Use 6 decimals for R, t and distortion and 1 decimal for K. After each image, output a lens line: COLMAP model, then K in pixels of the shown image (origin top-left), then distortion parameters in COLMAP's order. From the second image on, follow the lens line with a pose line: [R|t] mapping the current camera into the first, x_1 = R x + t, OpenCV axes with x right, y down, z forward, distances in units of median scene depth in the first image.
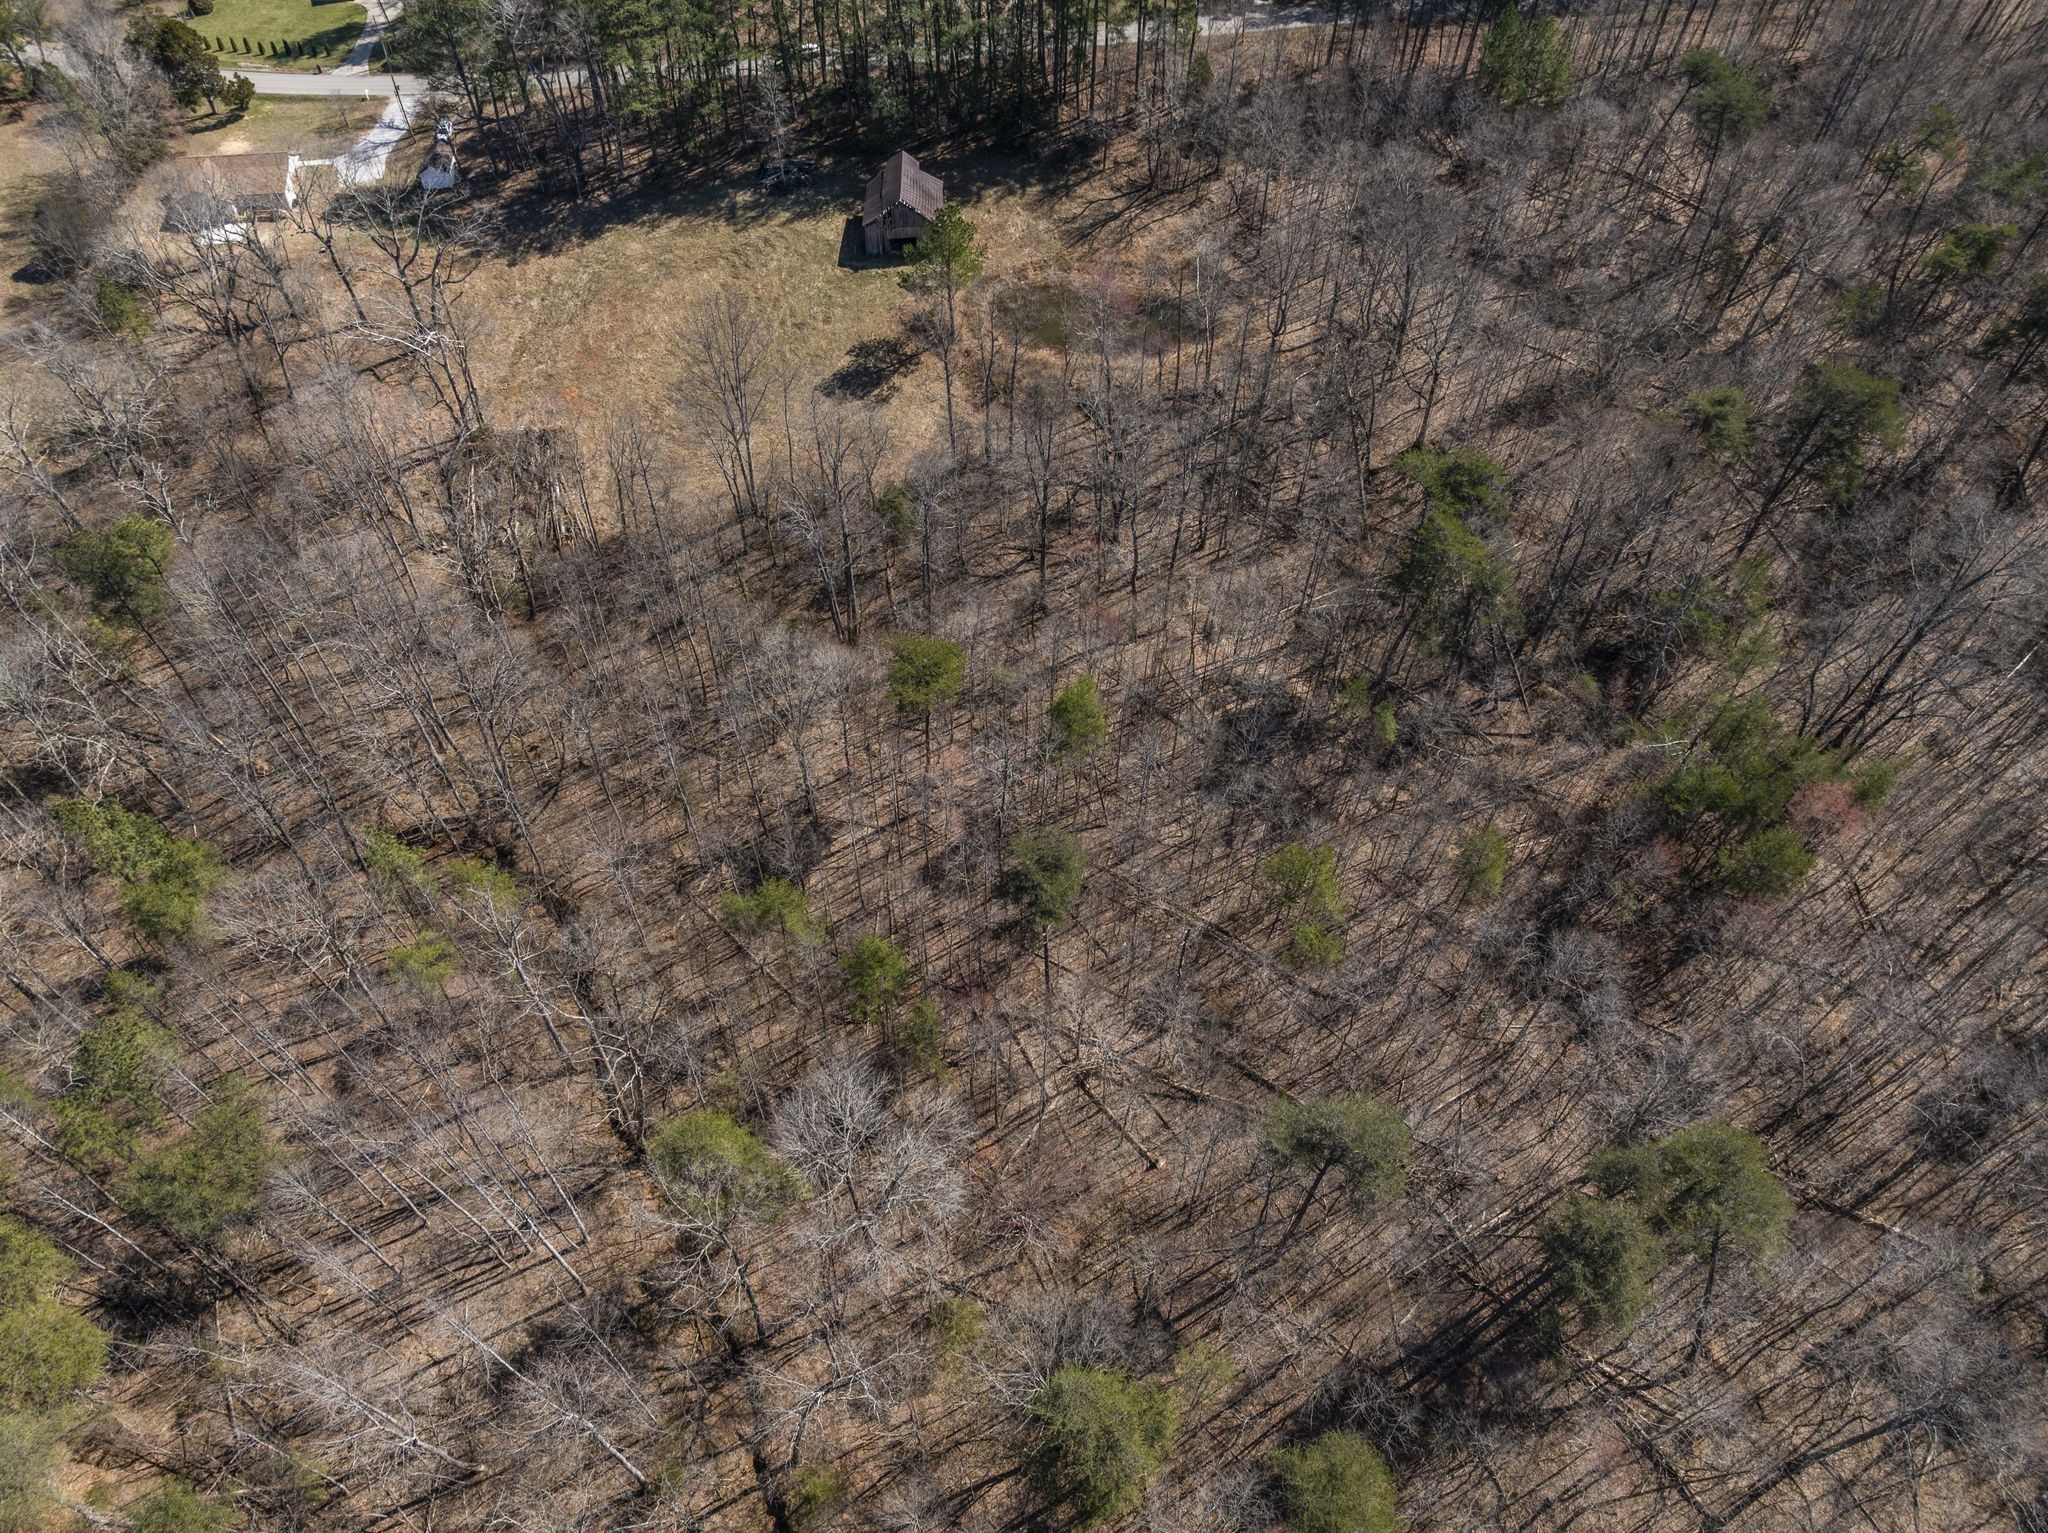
lens RADIAL K [[1440.1, 0, 1024.0], [0, 1440.1, 766.5], [0, 0, 1]] dist [-0.033971, -0.006489]
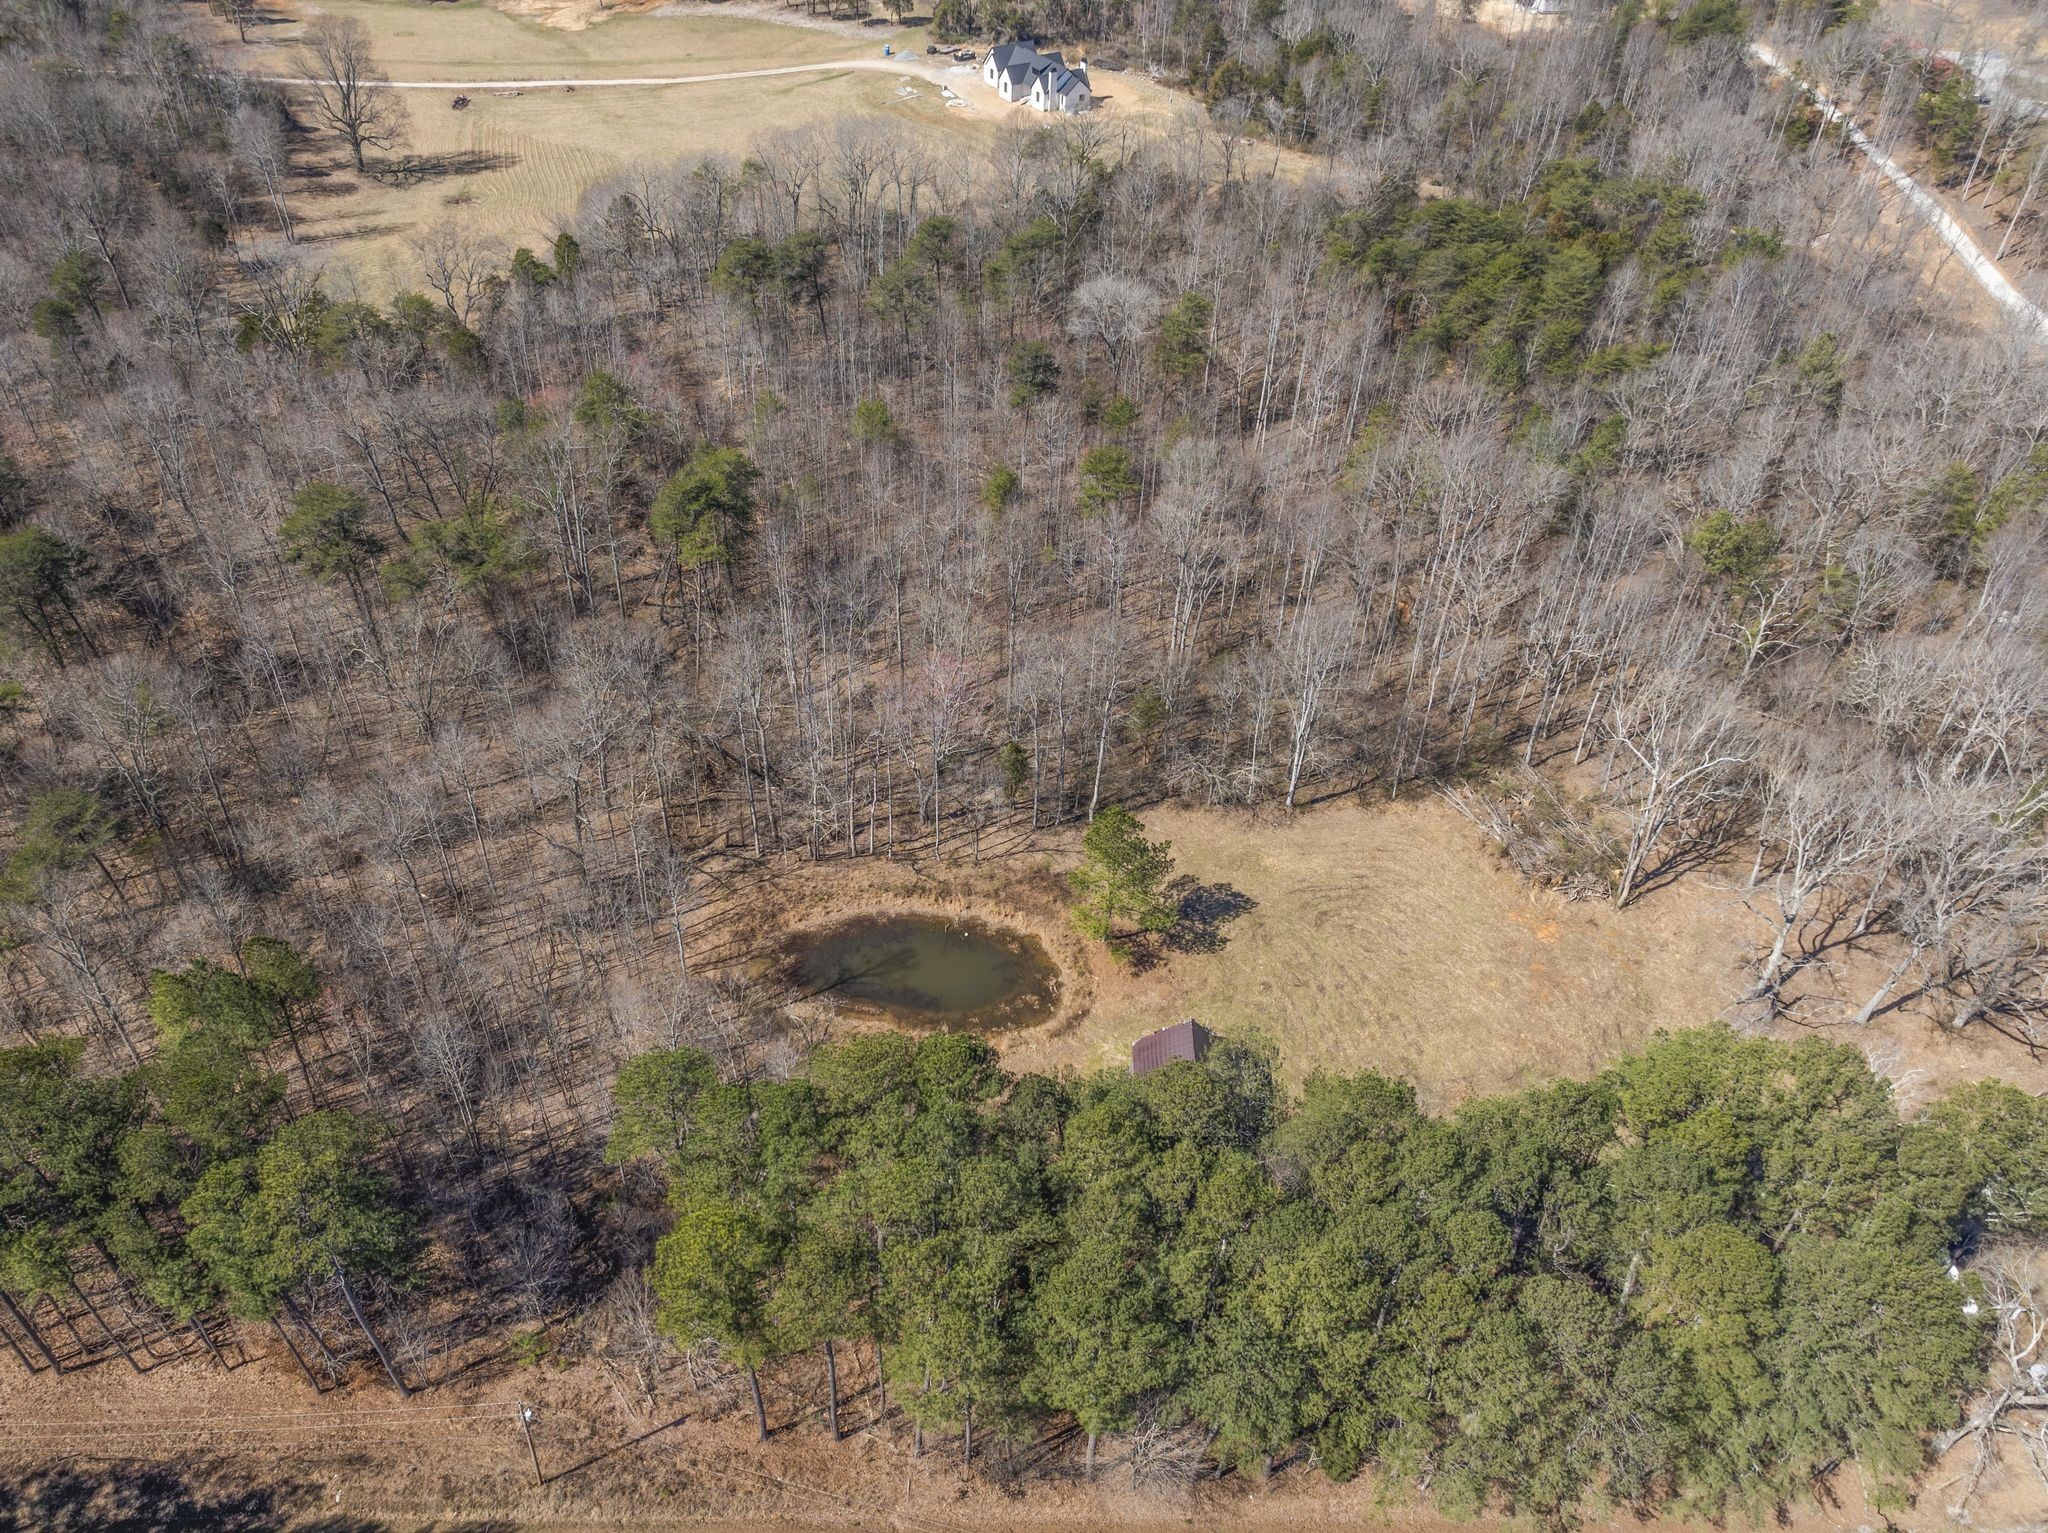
lens RADIAL K [[1532.7, 0, 956.4], [0, 1532.7, 818.3], [0, 0, 1]] dist [-0.026330, -0.025789]
pose [[-0.998058, -0.055937, 0.027393, 0.012245], [0.033481, -0.110981, 0.993258, -1.087989], [-0.052519, 0.992247, 0.112639, 0.785818]]
